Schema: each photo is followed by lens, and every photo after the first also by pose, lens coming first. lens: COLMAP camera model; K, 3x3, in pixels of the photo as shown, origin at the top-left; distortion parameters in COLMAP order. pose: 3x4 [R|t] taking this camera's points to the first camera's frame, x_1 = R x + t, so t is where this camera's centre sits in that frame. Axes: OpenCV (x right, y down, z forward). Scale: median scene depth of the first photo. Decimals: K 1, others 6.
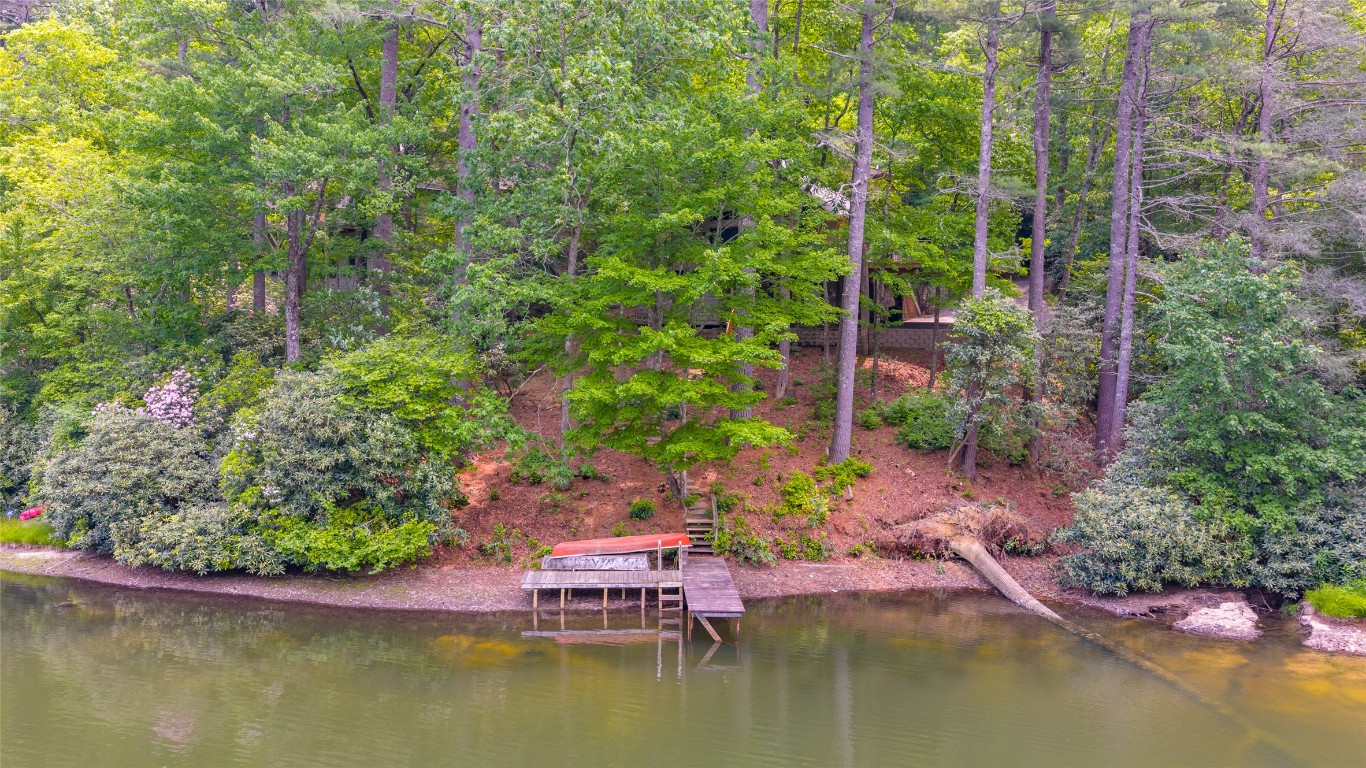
lens RADIAL K [[1123.8, 0, 686.1], [0, 1123.8, 385.3], [0, 0, 1]] dist [0.031400, -0.066120]
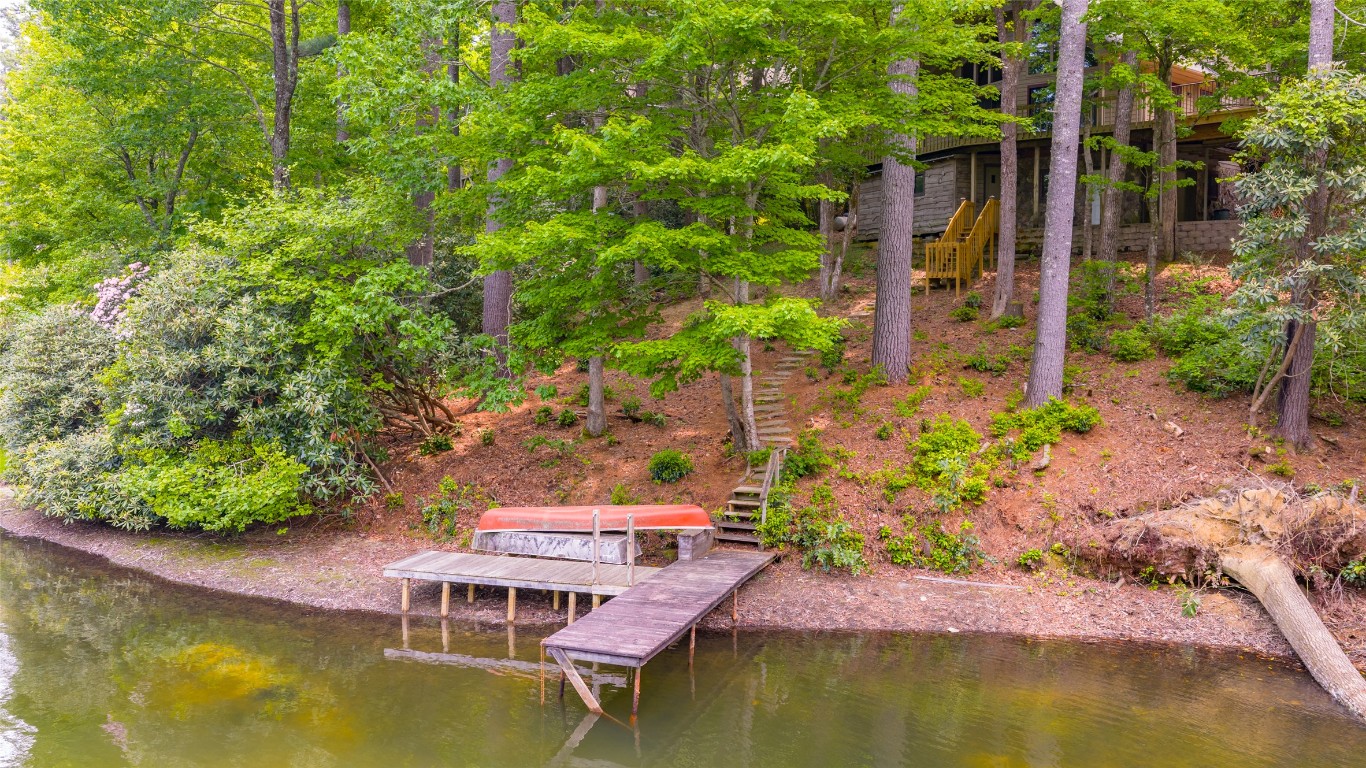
lens RADIAL K [[1123.8, 0, 684.5], [0, 1123.8, 383.3], [0, 0, 1]] dist [0.031400, -0.066120]
pose [[0.931922, 0.017216, -0.362250, 0.200651], [-0.017434, 0.999844, 0.002669, 0.066576], [0.362240, 0.003828, 0.932077, 0.453285]]
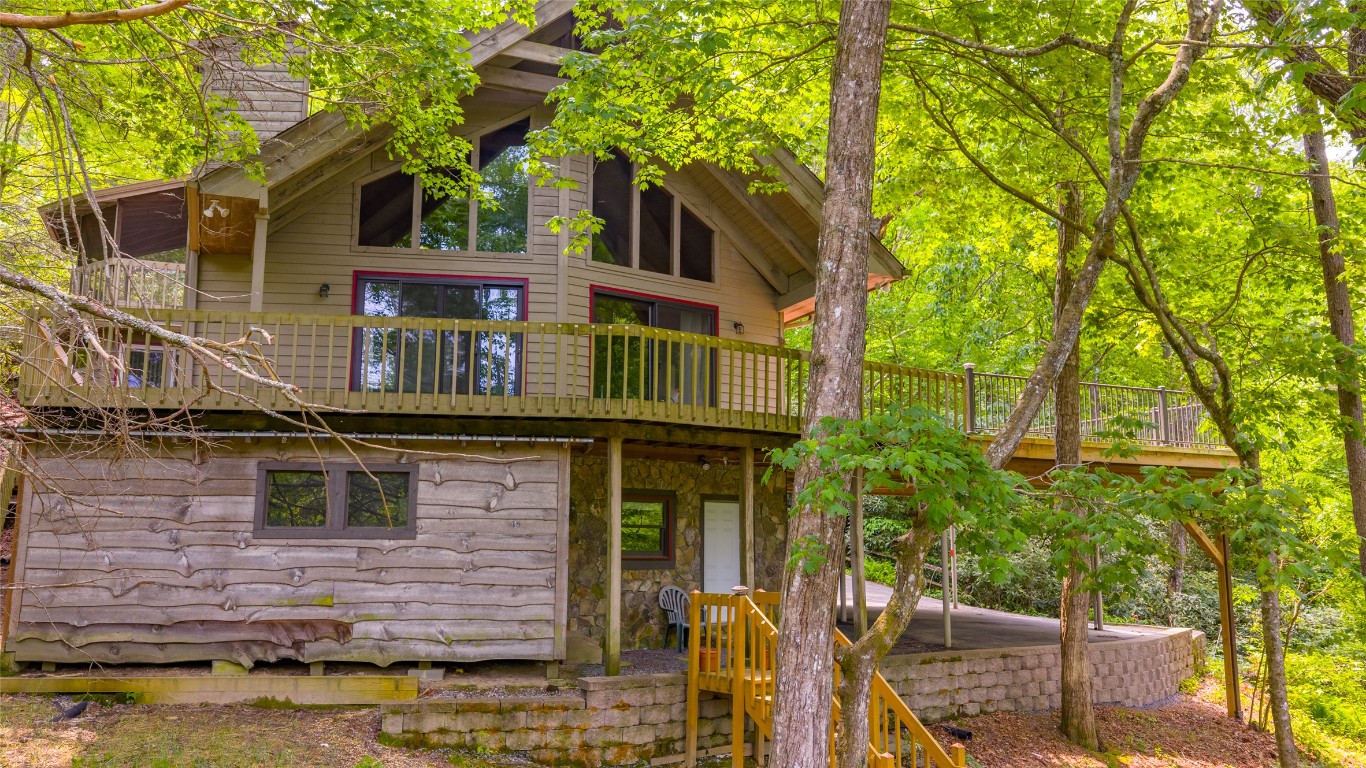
lens RADIAL K [[1123.8, 0, 681.1], [0, 1123.8, 385.6], [0, 0, 1]] dist [0.031400, -0.066120]
pose [[0.636655, 0.116419, 0.762310, -0.215347], [0.038730, 0.982464, -0.182387, -0.102919], [-0.770175, 0.145643, 0.620982, 1.299946]]
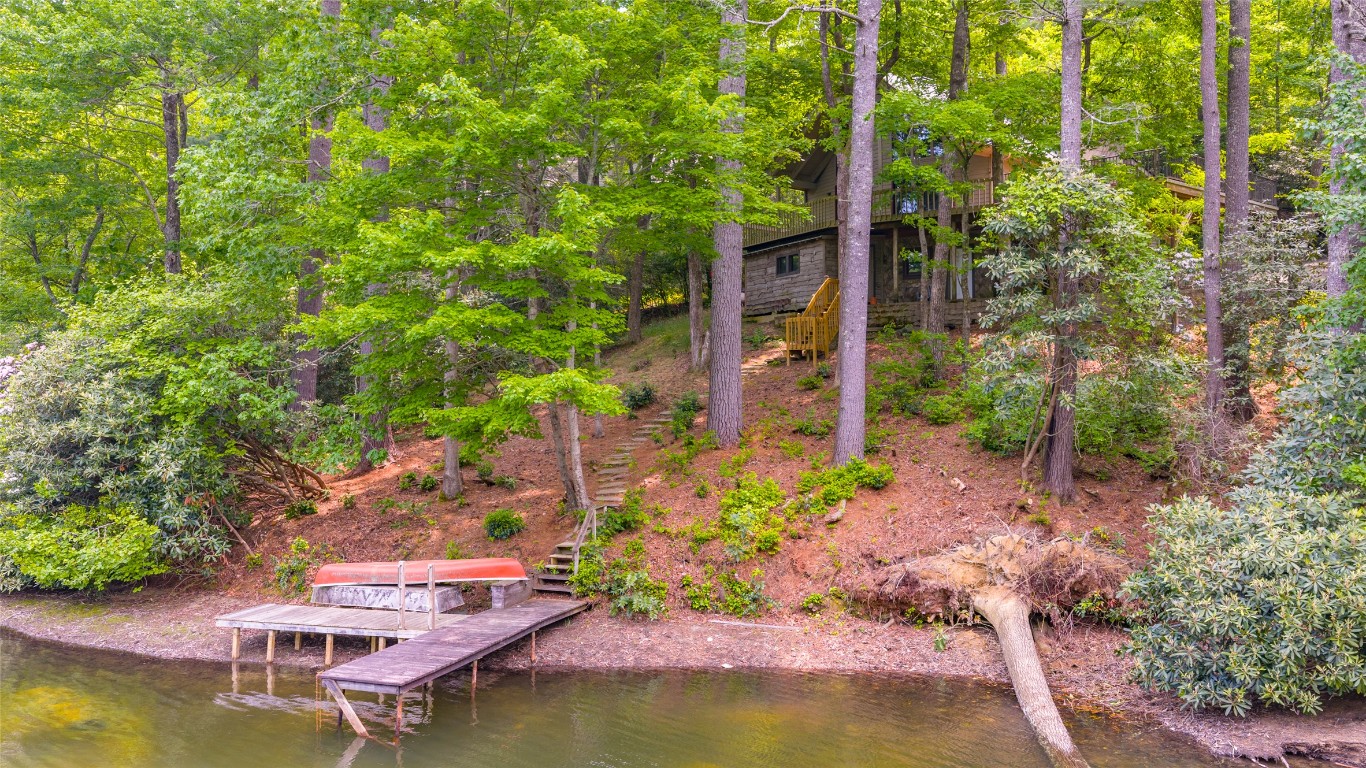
lens RADIAL K [[1123.8, 0, 686.0], [0, 1123.8, 389.3], [0, 0, 1]] dist [0.031400, -0.066120]
pose [[0.939614, -0.013568, -0.341966, 0.308996], [-0.006499, 0.998326, -0.057468, 0.071398], [0.342173, 0.056220, 0.937953, 0.427407]]
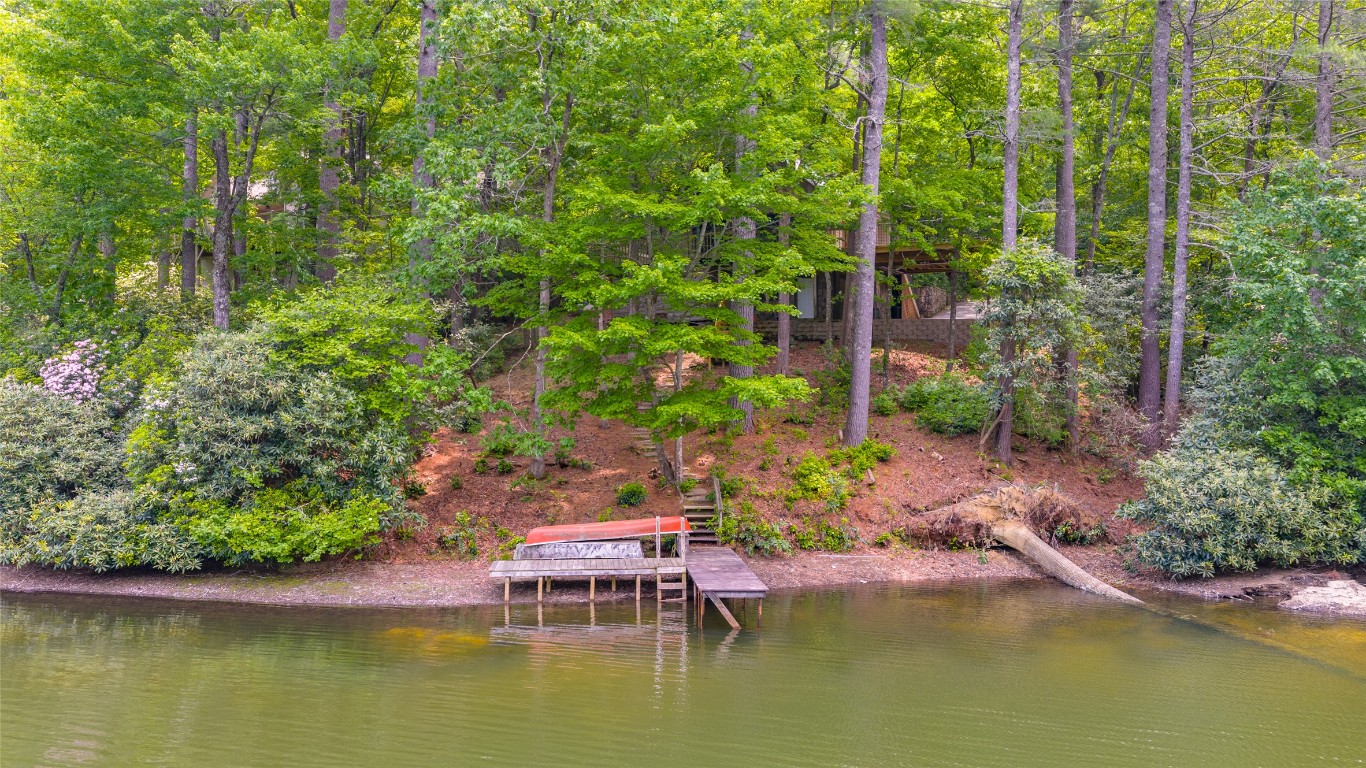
lens RADIAL K [[1123.8, 0, 683.7], [0, 1123.8, 390.1], [0, 0, 1]] dist [0.031400, -0.066120]
pose [[0.999481, -0.009561, 0.030755, -0.026387], [0.011281, 0.998352, -0.056271, 0.083959], [-0.030166, 0.056589, 0.997942, 0.153562]]
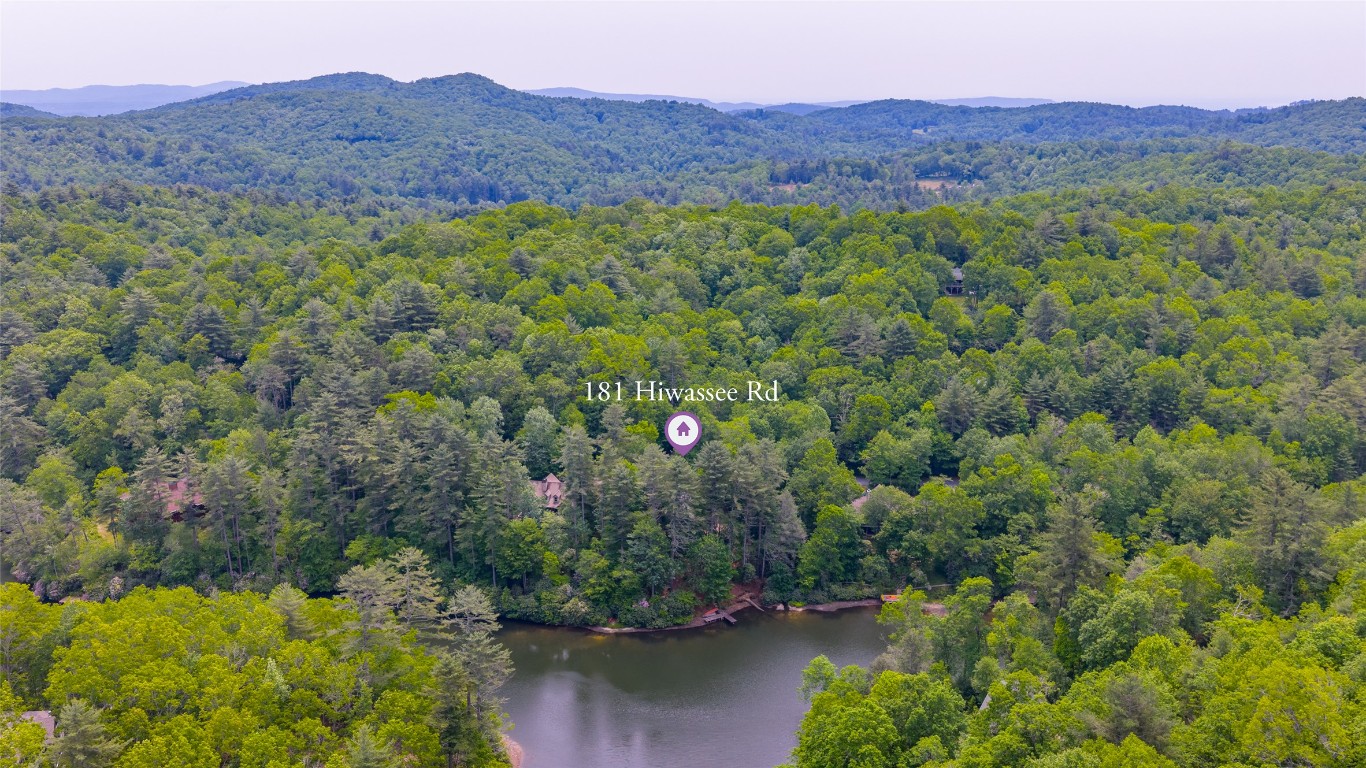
lens RADIAL K [[1123.8, 0, 681.9], [0, 1123.8, 381.6], [0, 0, 1]] dist [0.031400, -0.066120]
pose [[0.876254, -0.125324, 0.465267, -3.483834], [0.023503, 0.975552, 0.218510, -2.962348], [-0.481276, -0.180535, 0.857776, -5.006859]]
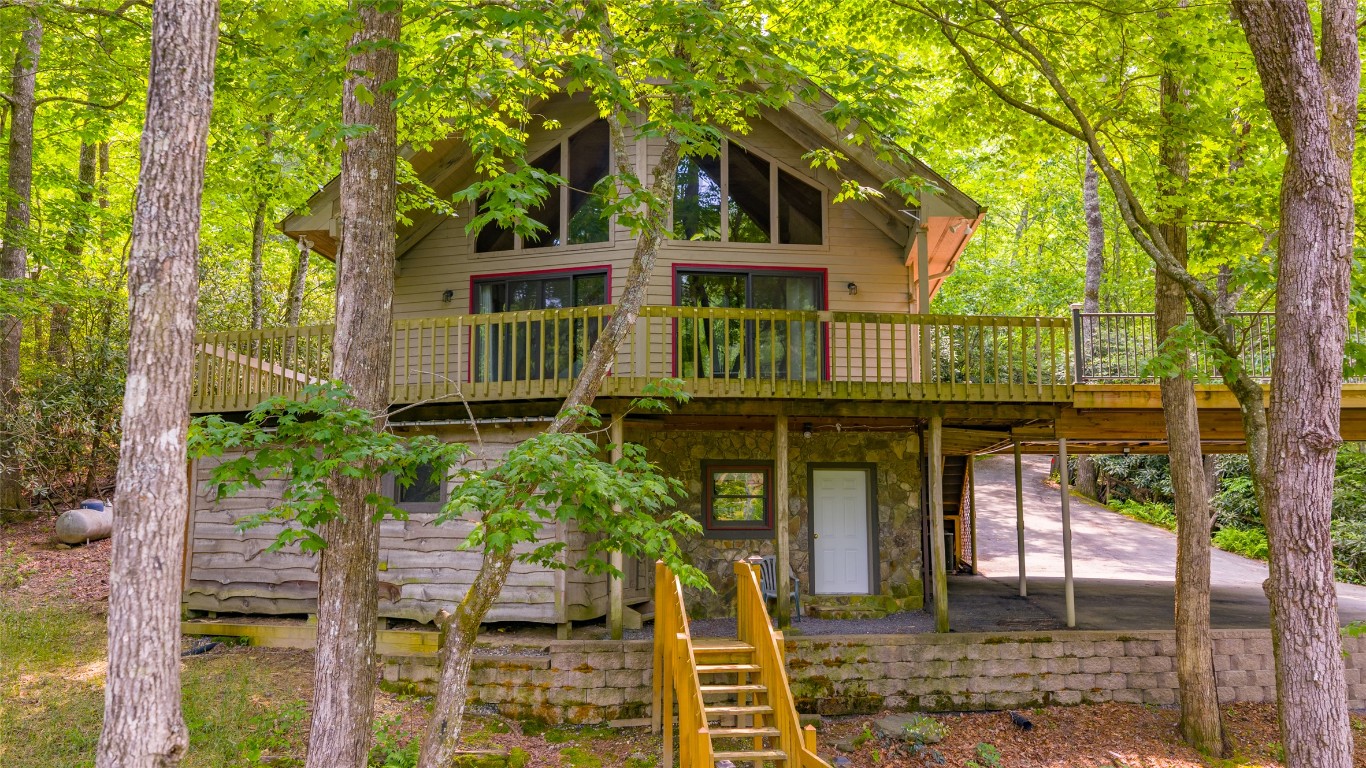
lens RADIAL K [[1123.8, 0, 695.4], [0, 1123.8, 383.5], [0, 0, 1]] dist [0.031400, -0.066120]
pose [[0.921714, 0.044207, 0.385342, -0.064539], [0.024470, 0.984877, -0.171516, -0.097572], [-0.387097, 0.167518, 0.906694, 1.183440]]
